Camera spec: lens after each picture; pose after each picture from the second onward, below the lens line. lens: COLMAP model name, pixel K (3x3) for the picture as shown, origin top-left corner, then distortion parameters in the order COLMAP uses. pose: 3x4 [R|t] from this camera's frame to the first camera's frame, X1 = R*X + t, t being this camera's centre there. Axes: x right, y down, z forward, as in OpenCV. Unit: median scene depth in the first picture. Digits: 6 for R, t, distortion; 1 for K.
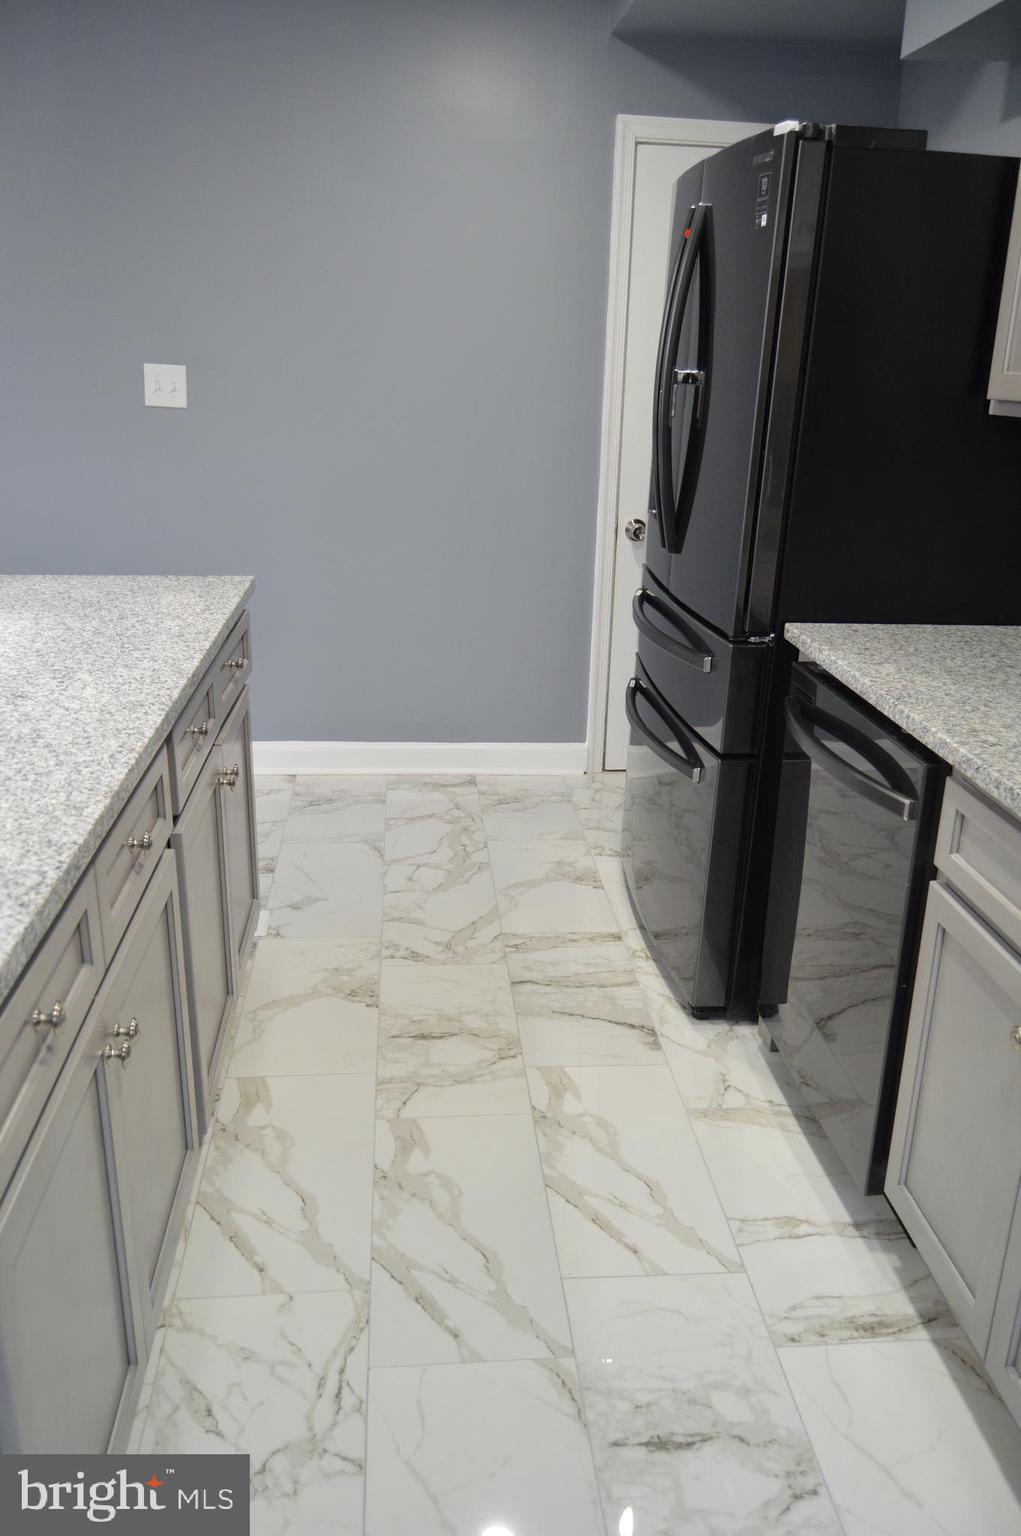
lens RADIAL K [[1203.1, 0, 515.0], [0, 1203.1, 780.0], [0, 0, 1]] dist [-0.019079, 0.013110]
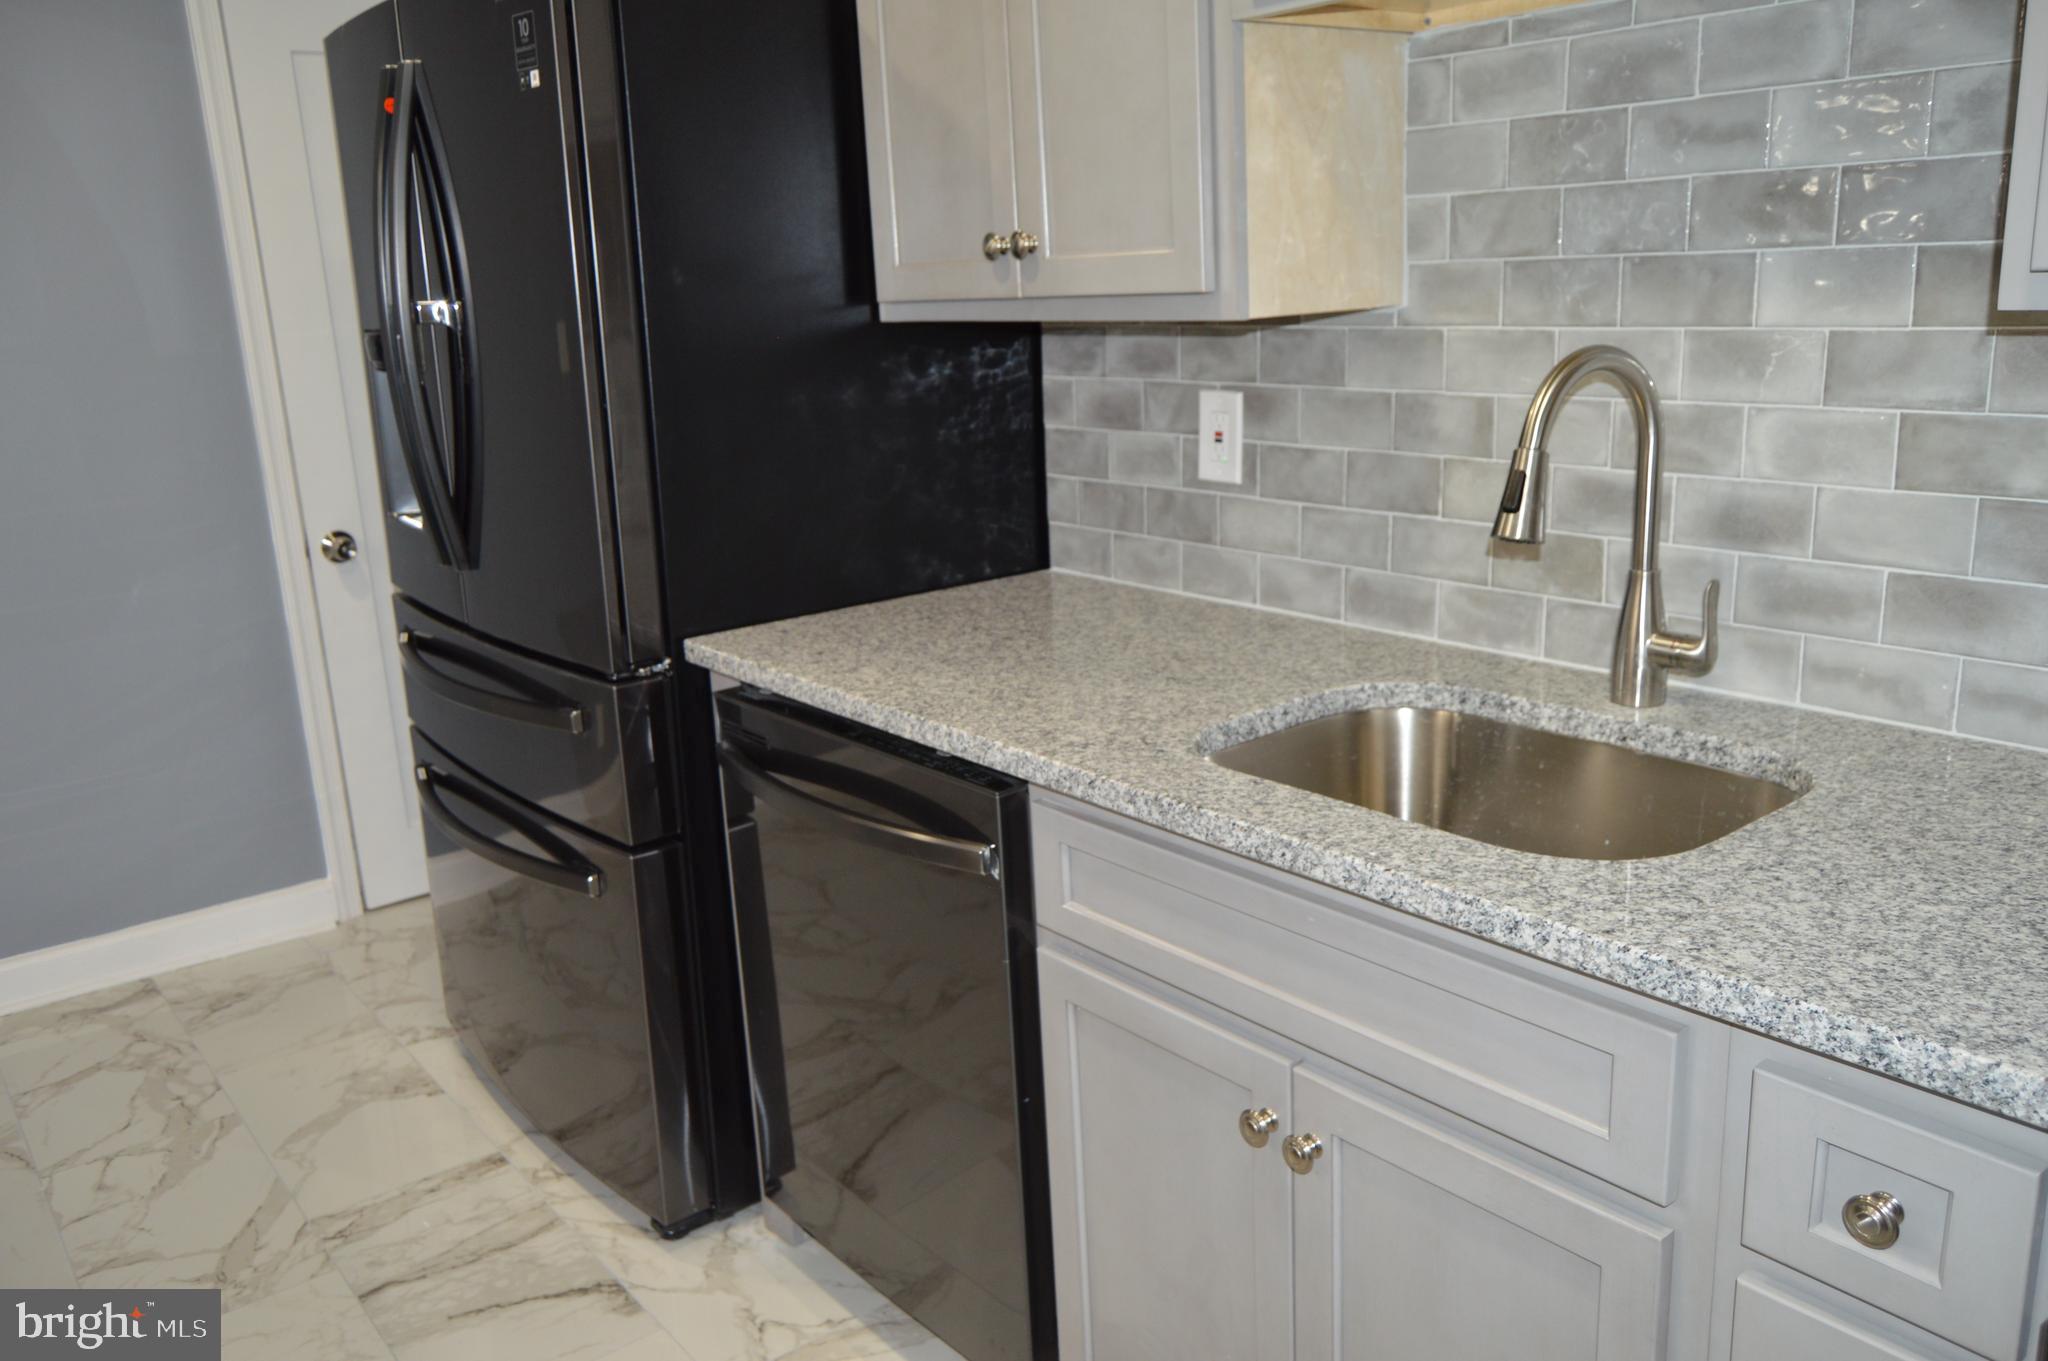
lens RADIAL K [[1604.2, 0, 1026.4], [0, 1604.2, 675.9], [0, 0, 1]] dist [-0.019079, 0.013110]
pose [[0.831382, -0.202329, 0.517559, -0.098101], [0.249840, 0.968016, -0.022903, -0.042038], [-0.496372, 0.148348, 0.855341, 0.121502]]
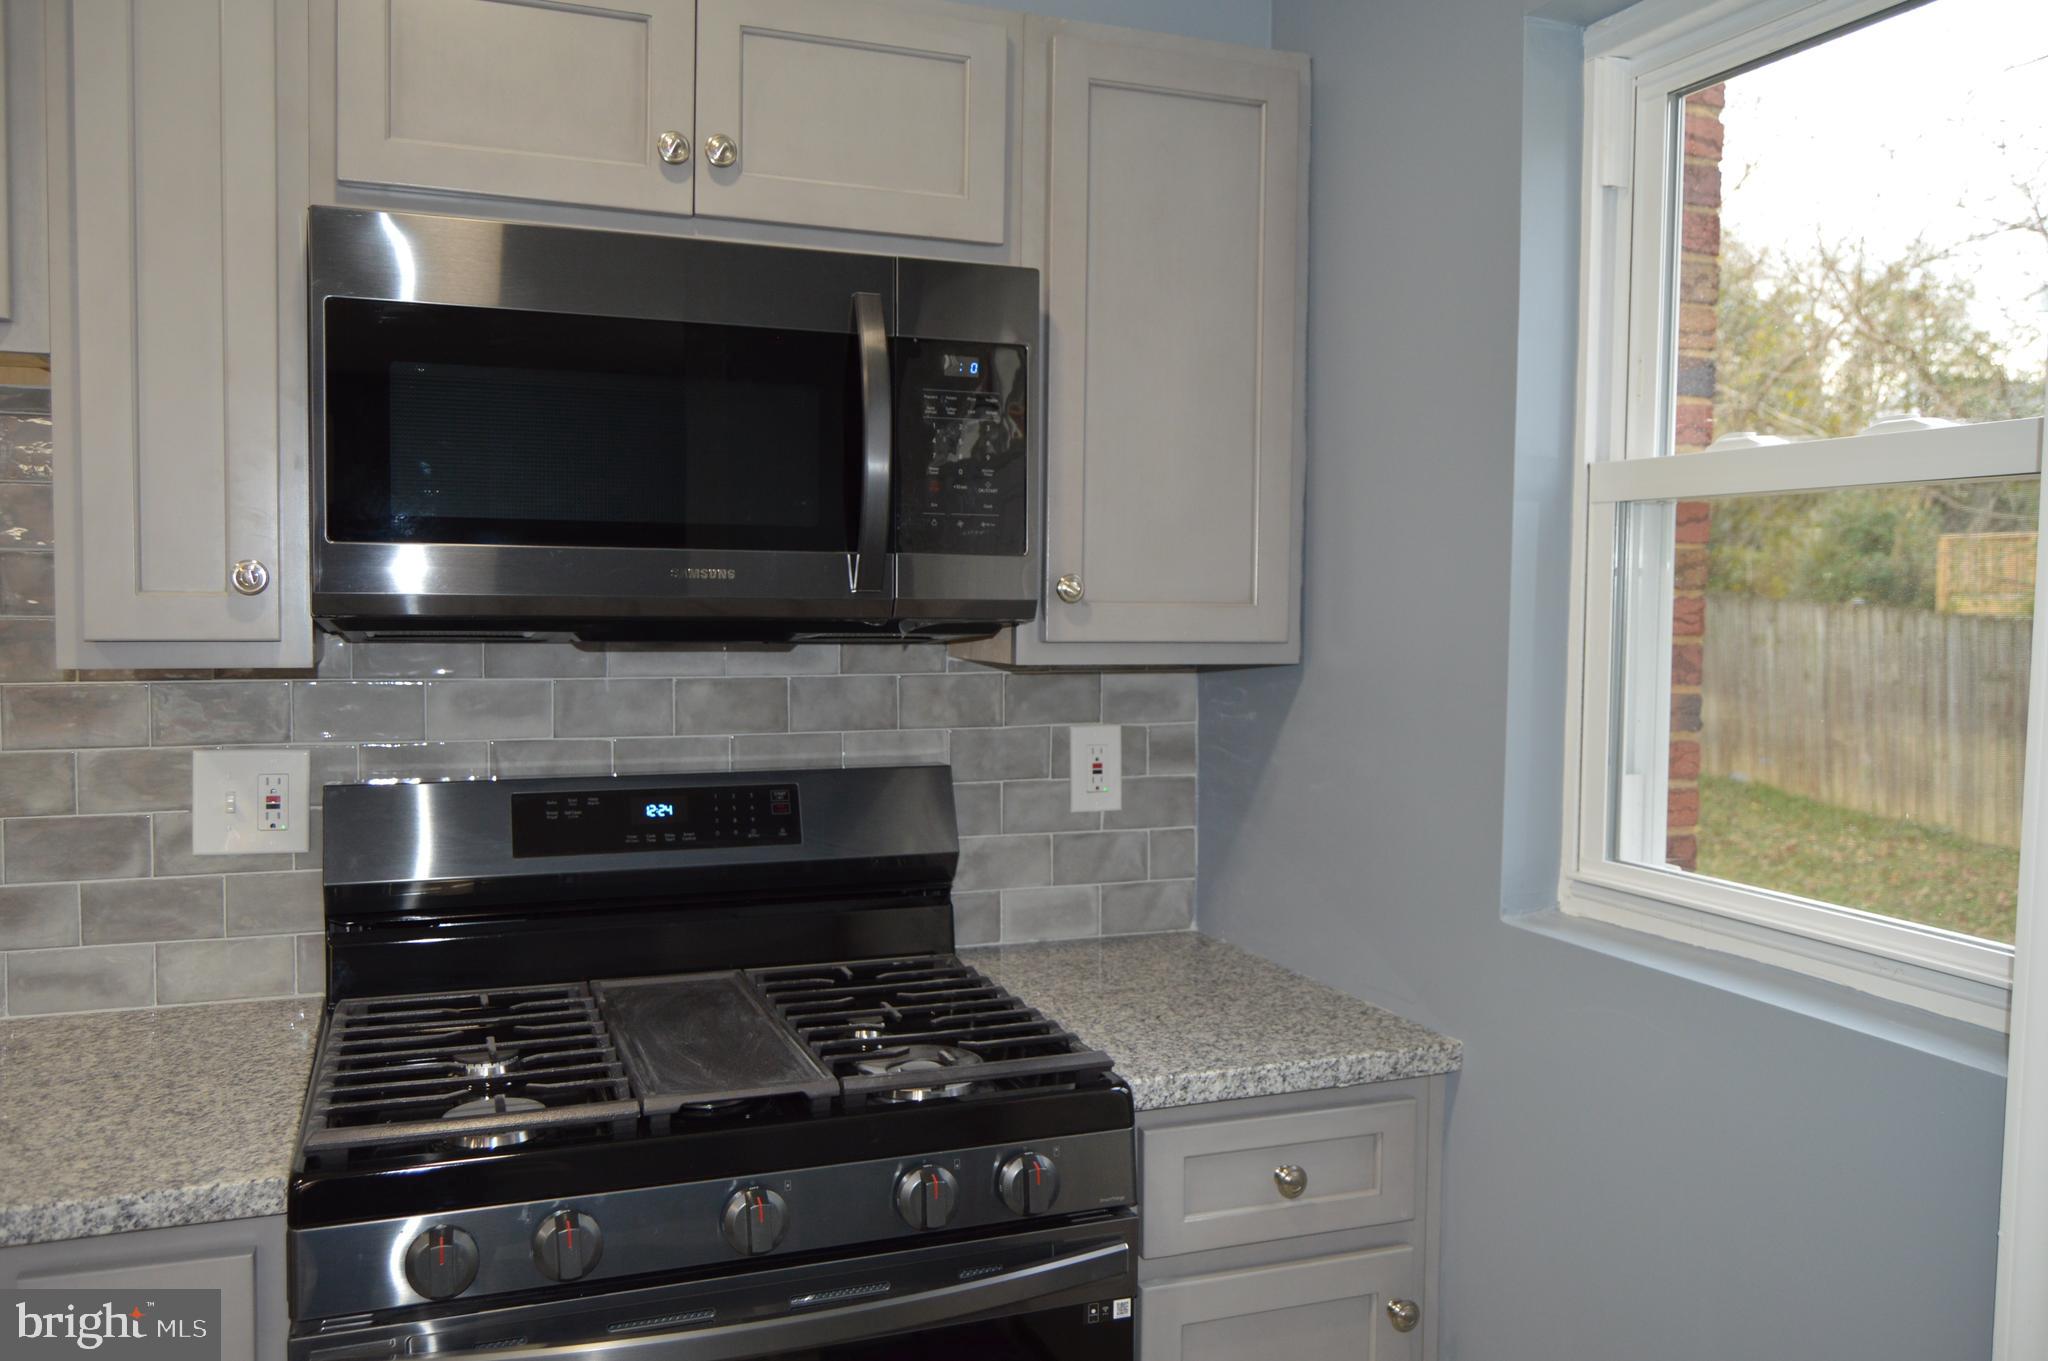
lens RADIAL K [[1604.2, 0, 1026.3], [0, 1604.2, 665.0], [0, 0, 1]] dist [-0.019079, 0.013110]
pose [[-0.265918, -0.074049, 0.961147, -0.323432], [0.304289, 0.939623, 0.156578, -0.072326], [-0.914711, 0.334103, -0.227331, 0.161788]]
